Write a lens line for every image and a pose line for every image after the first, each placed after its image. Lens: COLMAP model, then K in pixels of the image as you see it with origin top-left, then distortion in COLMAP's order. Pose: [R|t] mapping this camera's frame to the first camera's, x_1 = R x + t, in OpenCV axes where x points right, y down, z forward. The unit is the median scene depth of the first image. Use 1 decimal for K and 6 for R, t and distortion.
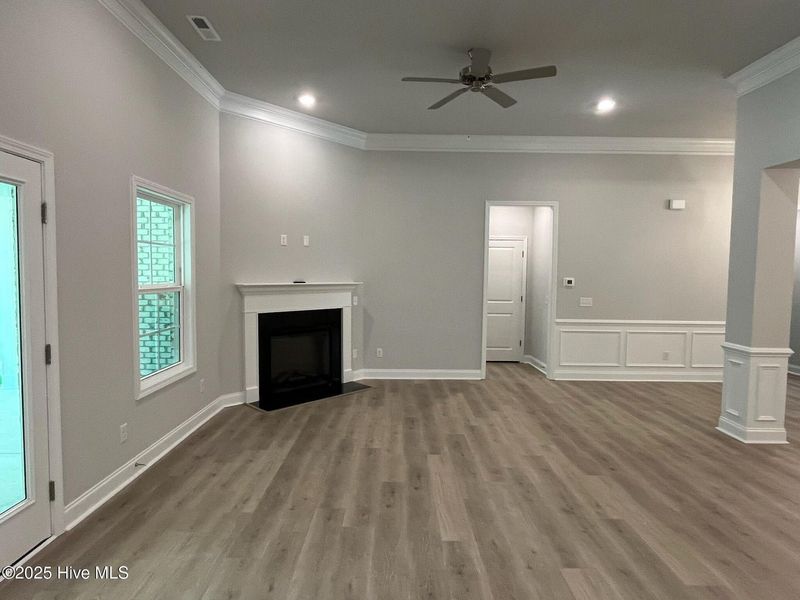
lens RADIAL K [[459.6, 0, 394.4], [0, 459.6, 297.6], [0, 0, 1]] dist [0.007907, -0.001092]
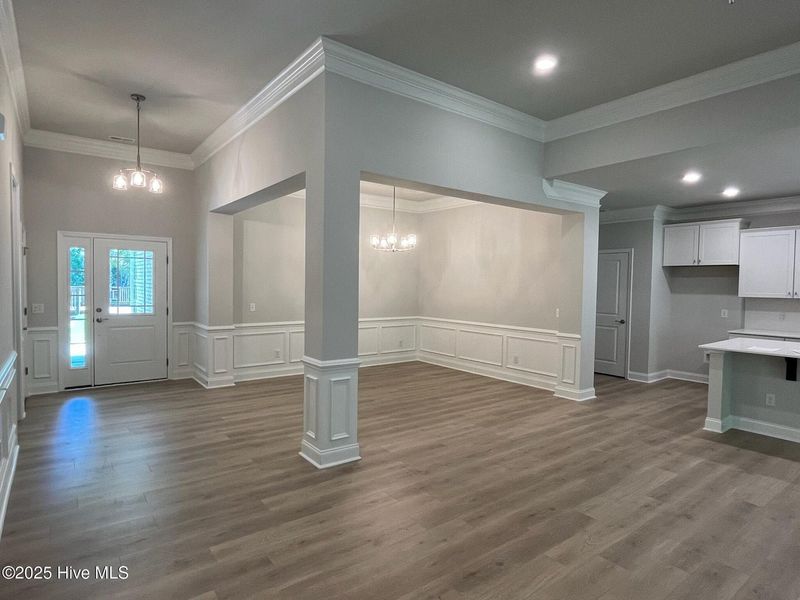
lens RADIAL K [[459.6, 0, 402.7], [0, 459.6, 295.4], [0, 0, 1]] dist [0.007907, -0.001092]
pose [[-0.605359, -0.044684, 0.794697, -0.031079], [0.021424, 0.997146, 0.072387, -0.090879], [-0.795664, 0.060846, -0.602675, 1.546063]]
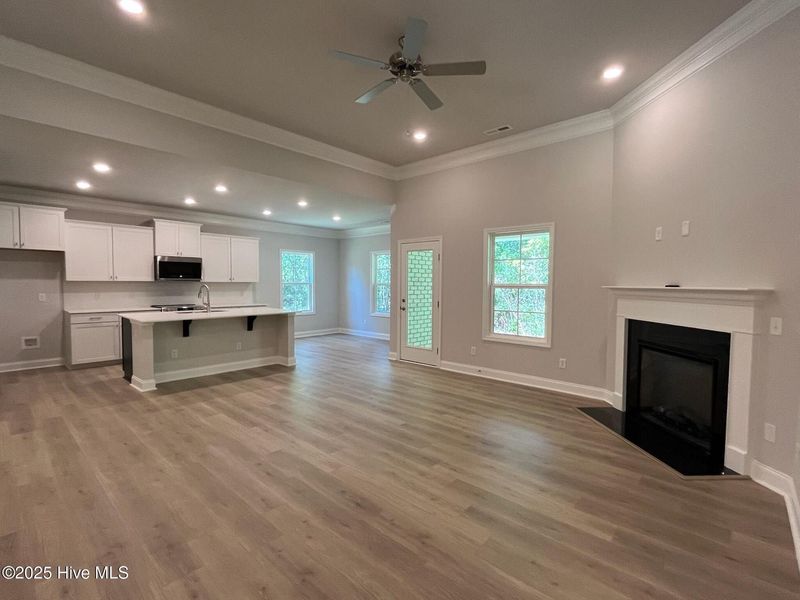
lens RADIAL K [[376.3, 0, 404.2], [0, 376.3, 303.8], [0, 0, 1]] dist [-0.008435, -0.000068]
pose [[-0.664751, 0.023331, -0.746701, 0.765875], [-0.056310, 0.995104, 0.081223, -0.043529], [0.744940, 0.096040, -0.660182, 1.542236]]
